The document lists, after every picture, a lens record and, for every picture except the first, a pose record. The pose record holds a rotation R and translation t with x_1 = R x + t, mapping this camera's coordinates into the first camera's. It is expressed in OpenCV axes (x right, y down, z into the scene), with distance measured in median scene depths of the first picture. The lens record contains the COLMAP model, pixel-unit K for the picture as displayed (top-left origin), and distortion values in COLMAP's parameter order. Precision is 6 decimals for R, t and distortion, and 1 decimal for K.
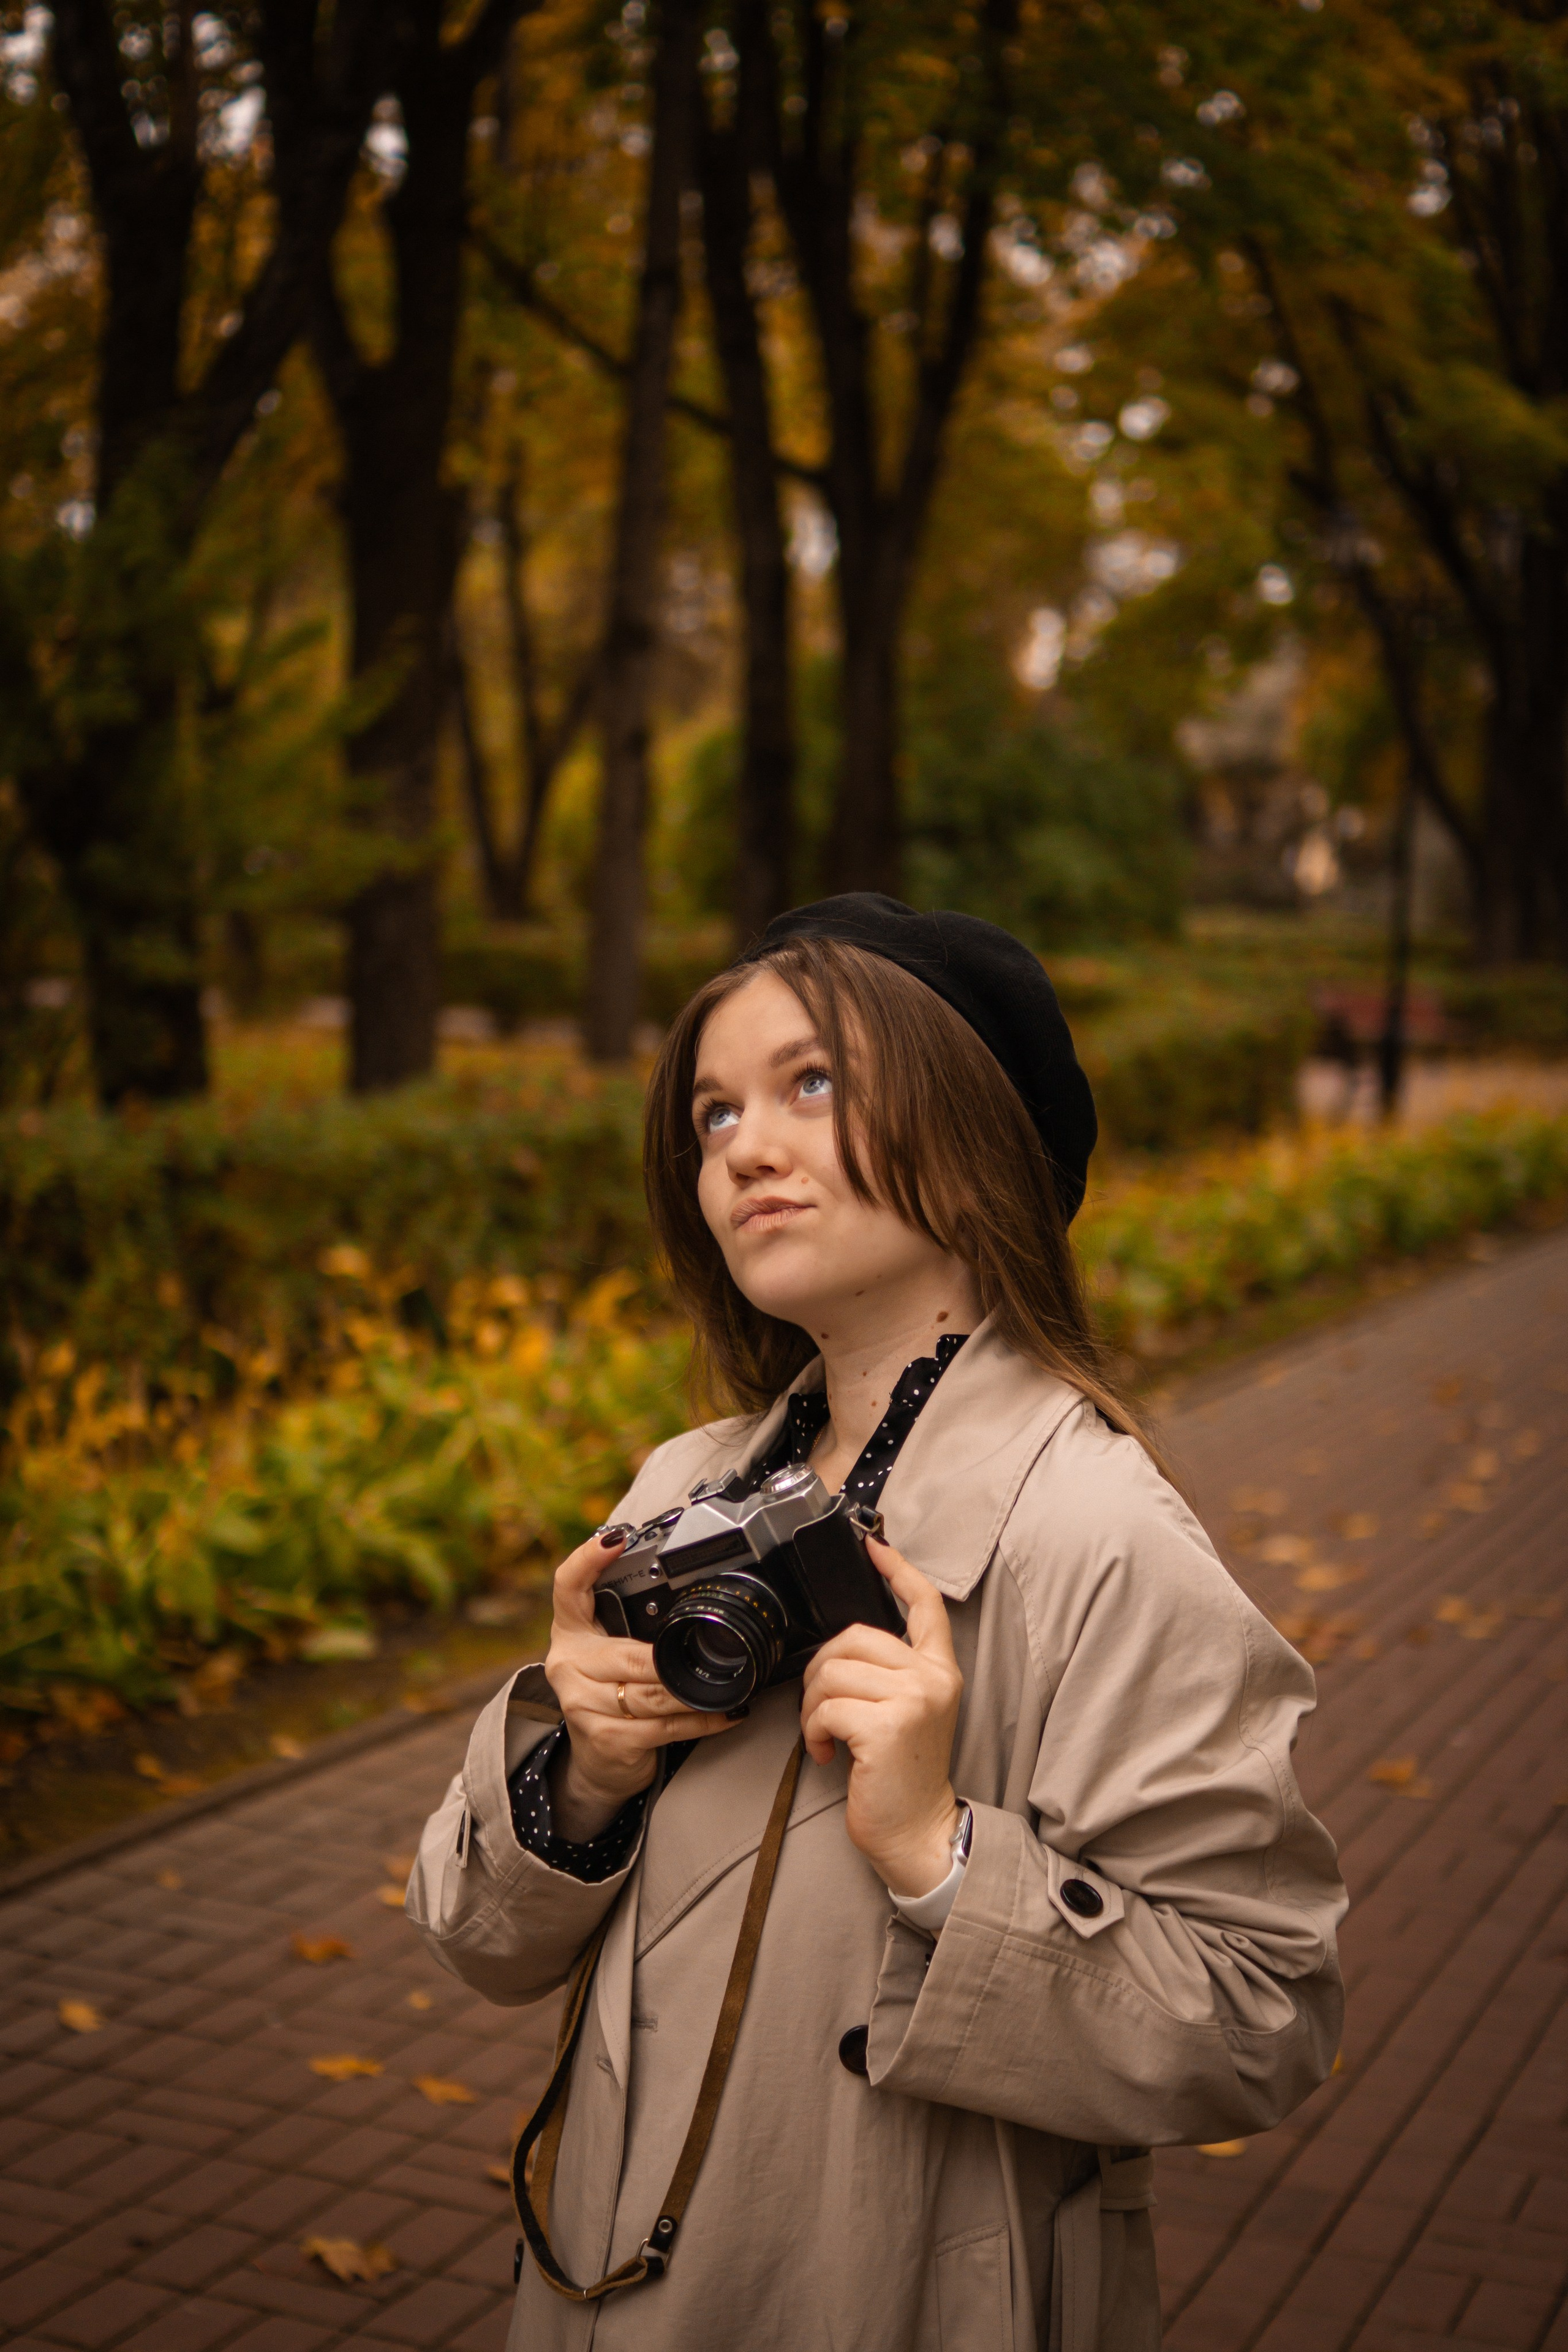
lens RADIAL K [[3668.7, 0, 784.0], [0, 3668.7, 1176.0], [0, 0, 1]] dist [-0.131224, 0.036834]
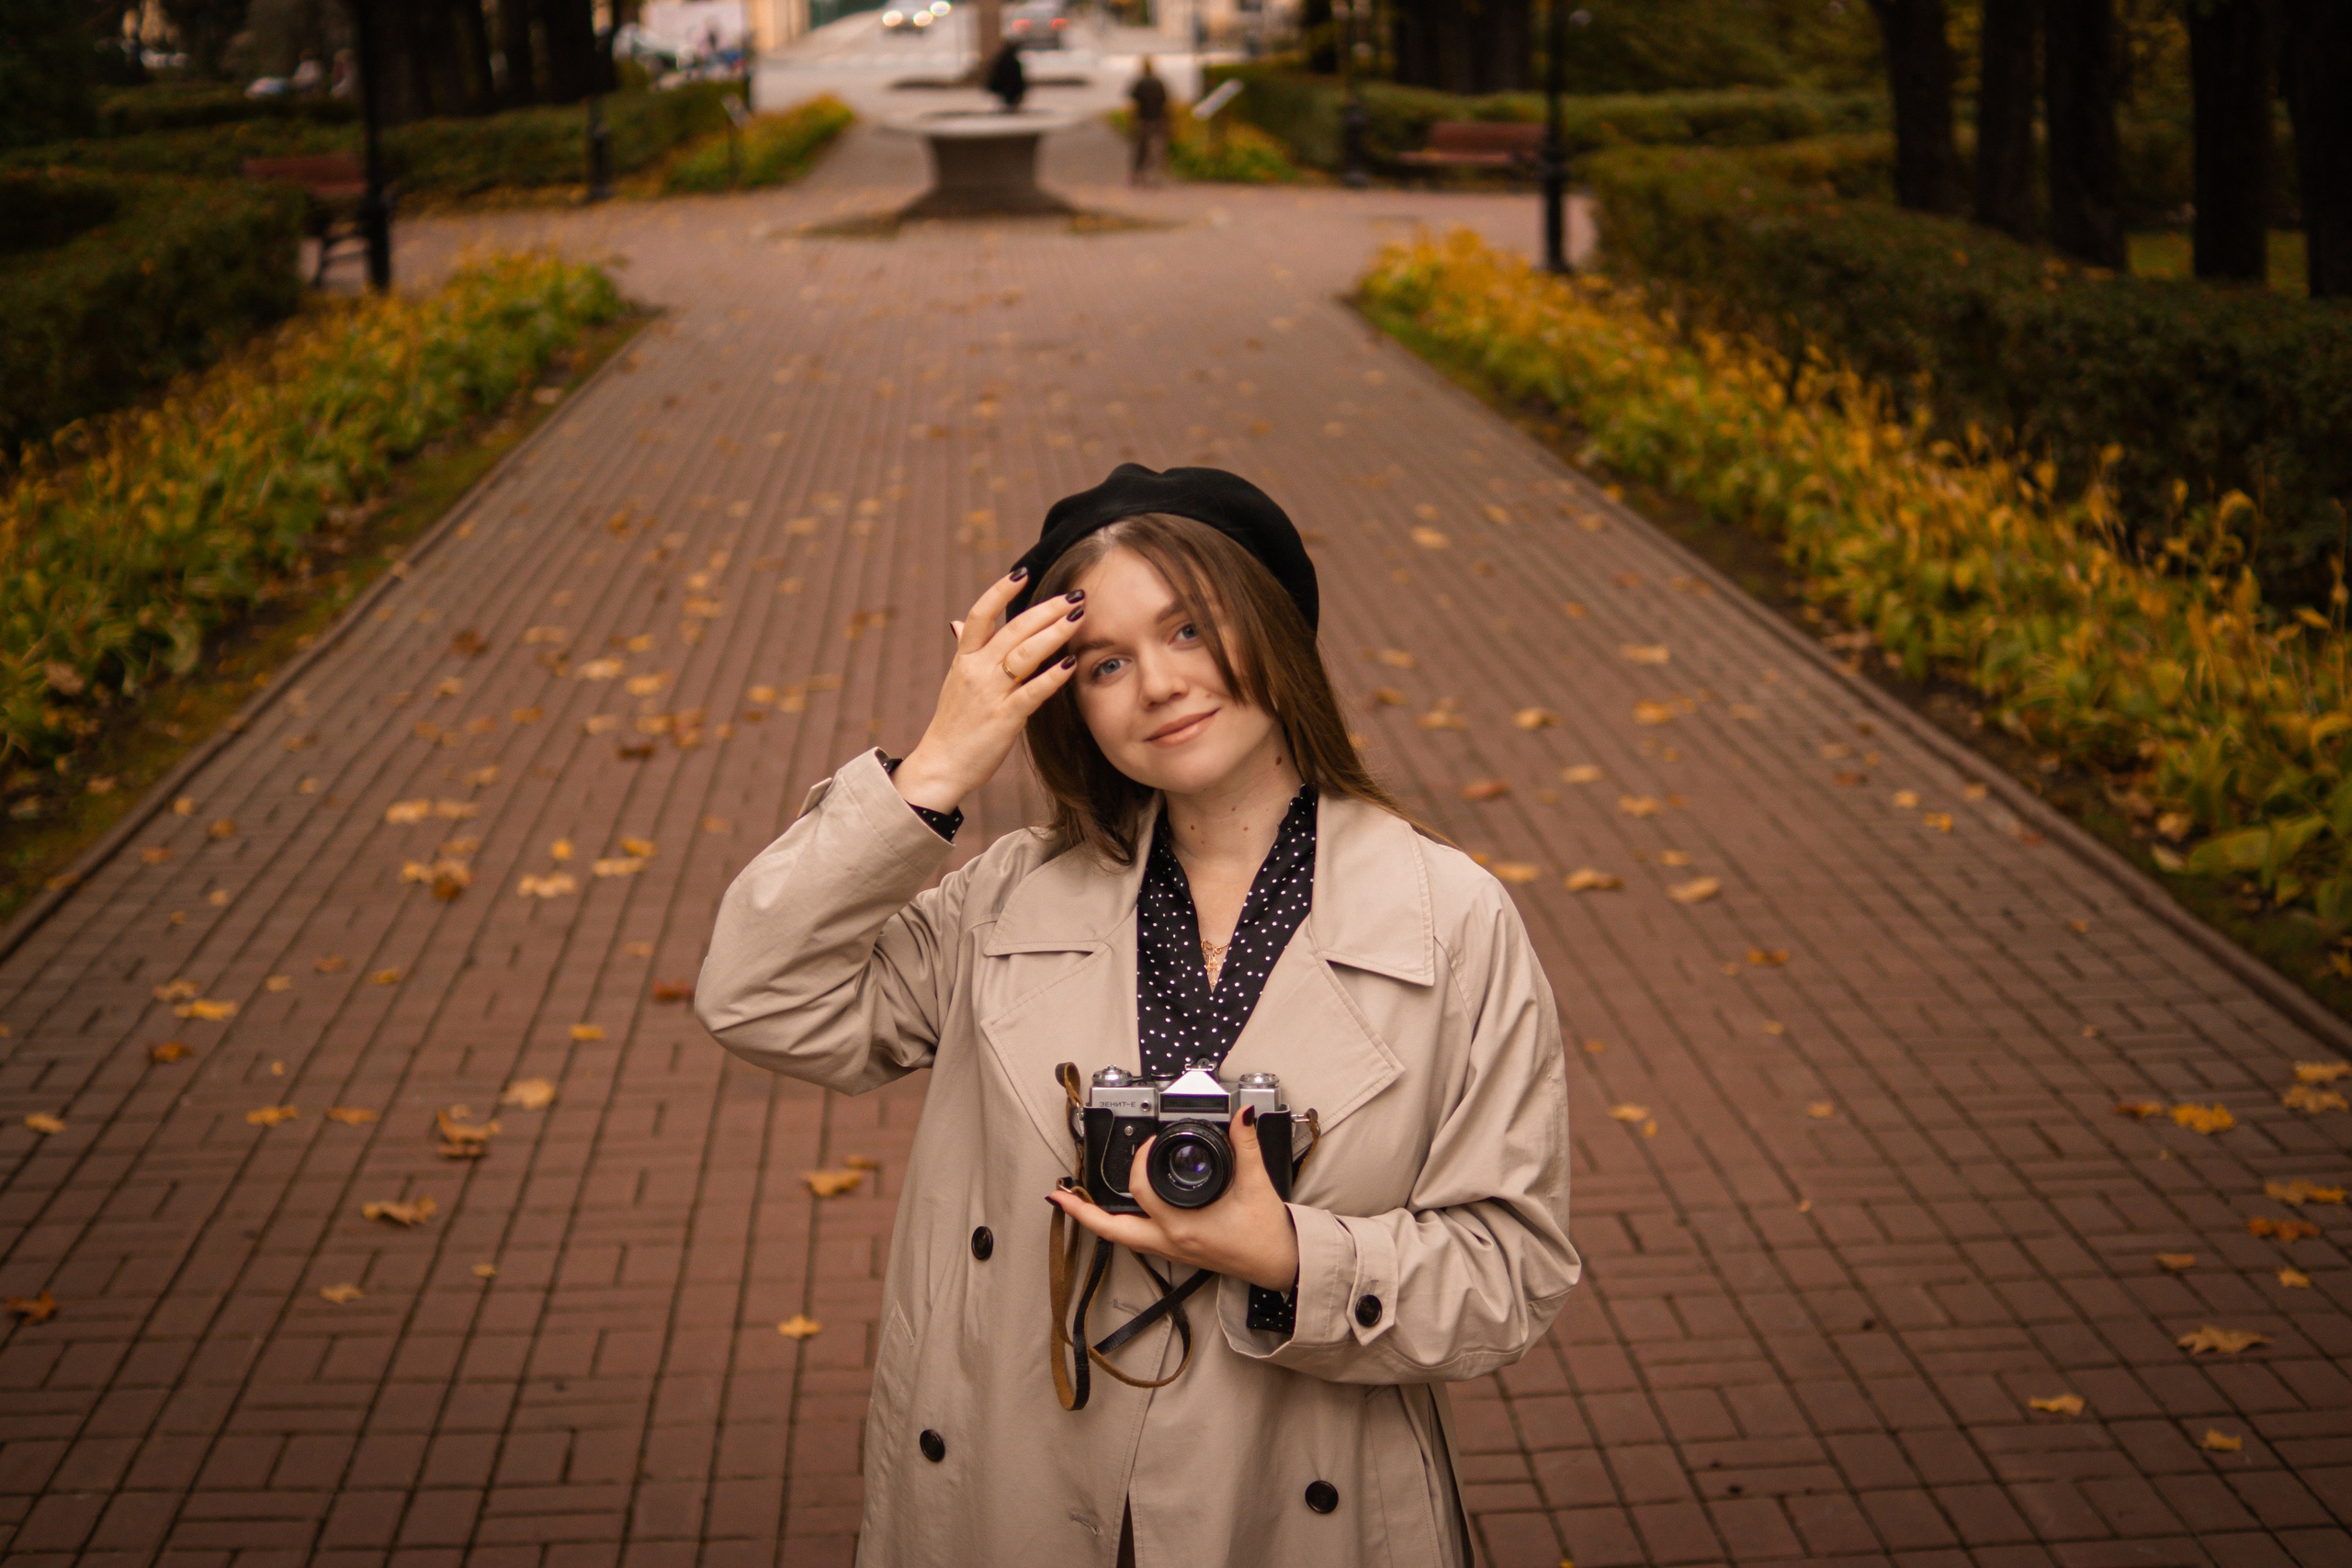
lens RADIAL K [[3668.3, 0, 1176.0], [0, 3668.3, 784.0], [0, 0, 1]] dist [-0.131224, 0.036834]
pose [[0.906186, -0.155870, 0.393105, -0.101984], [0.102918, 0.982931, 0.152496, -0.015506], [-0.410165, -0.097732, 0.906760, -0.112243]]
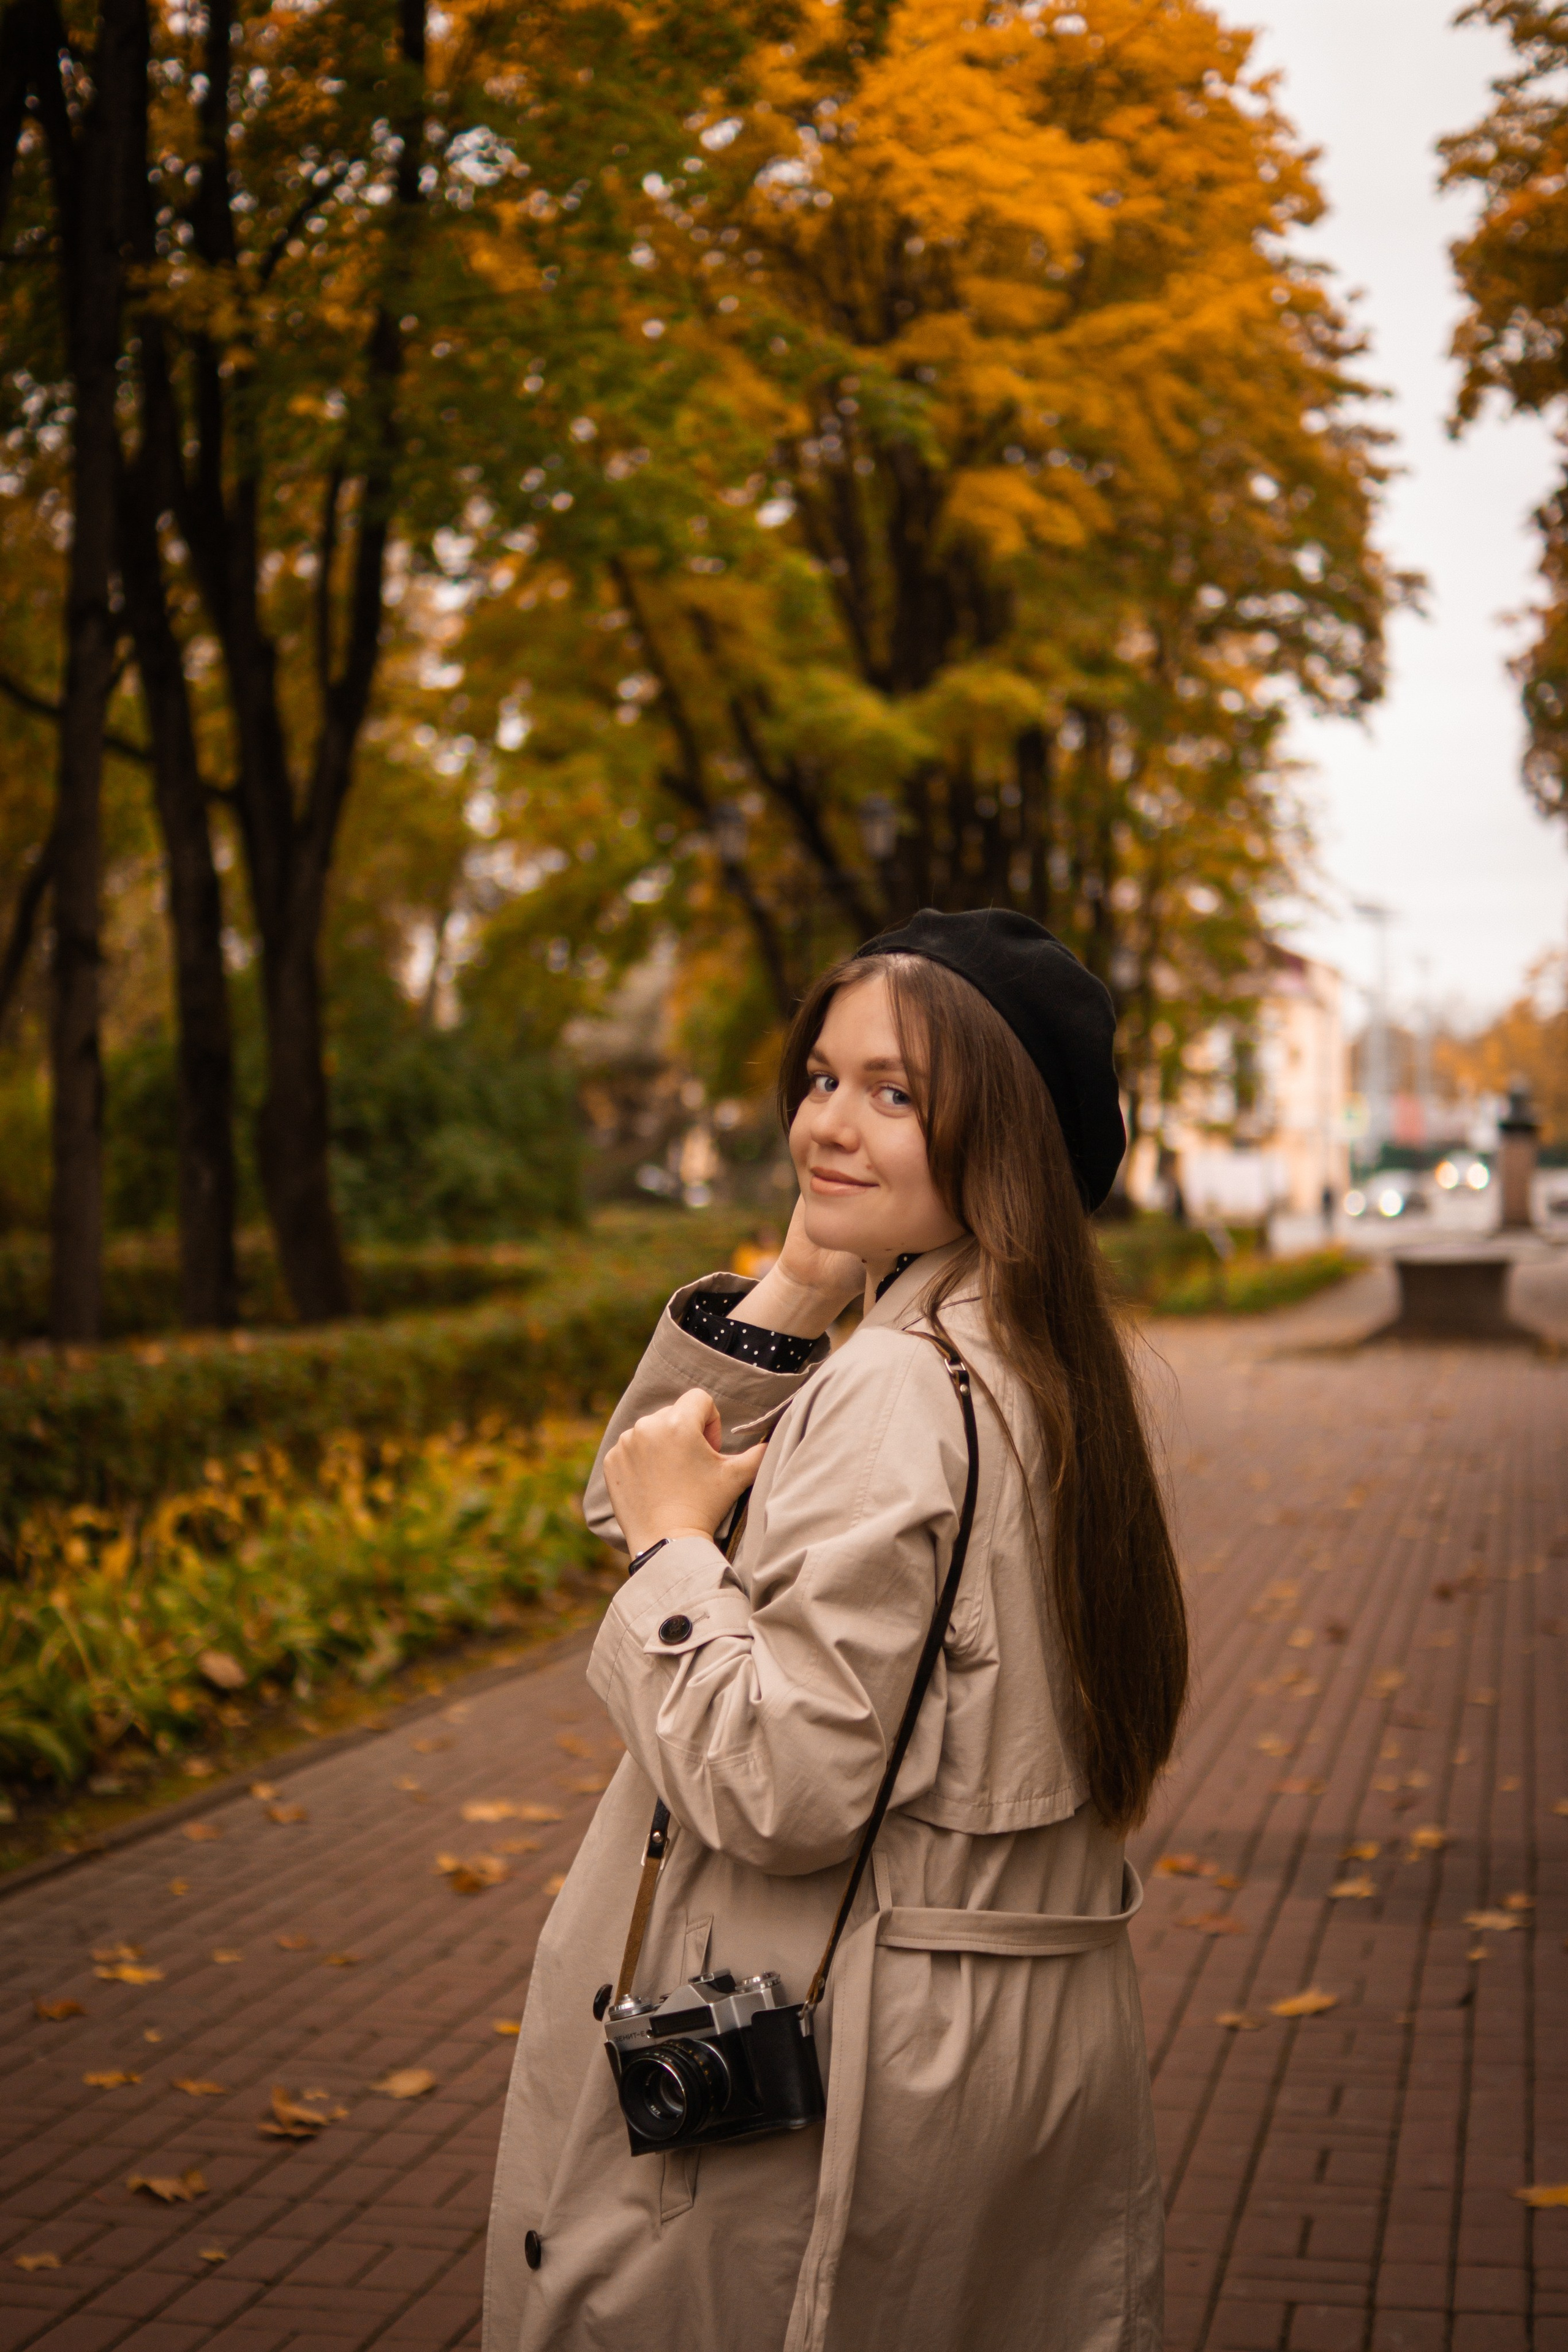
lens RADIAL K [[3664.4, 0, 782.9], [0, 3664.4, 1201.0], [0, 0, 1]] dist [-0.137150, 0.056579]
pose [[0.984186, -0.053492, 0.168868, -0.027516], [0.066602, 0.995110, -0.072946, 0.018122], [-0.164140, 0.083040, 0.982936, -0.072651]]
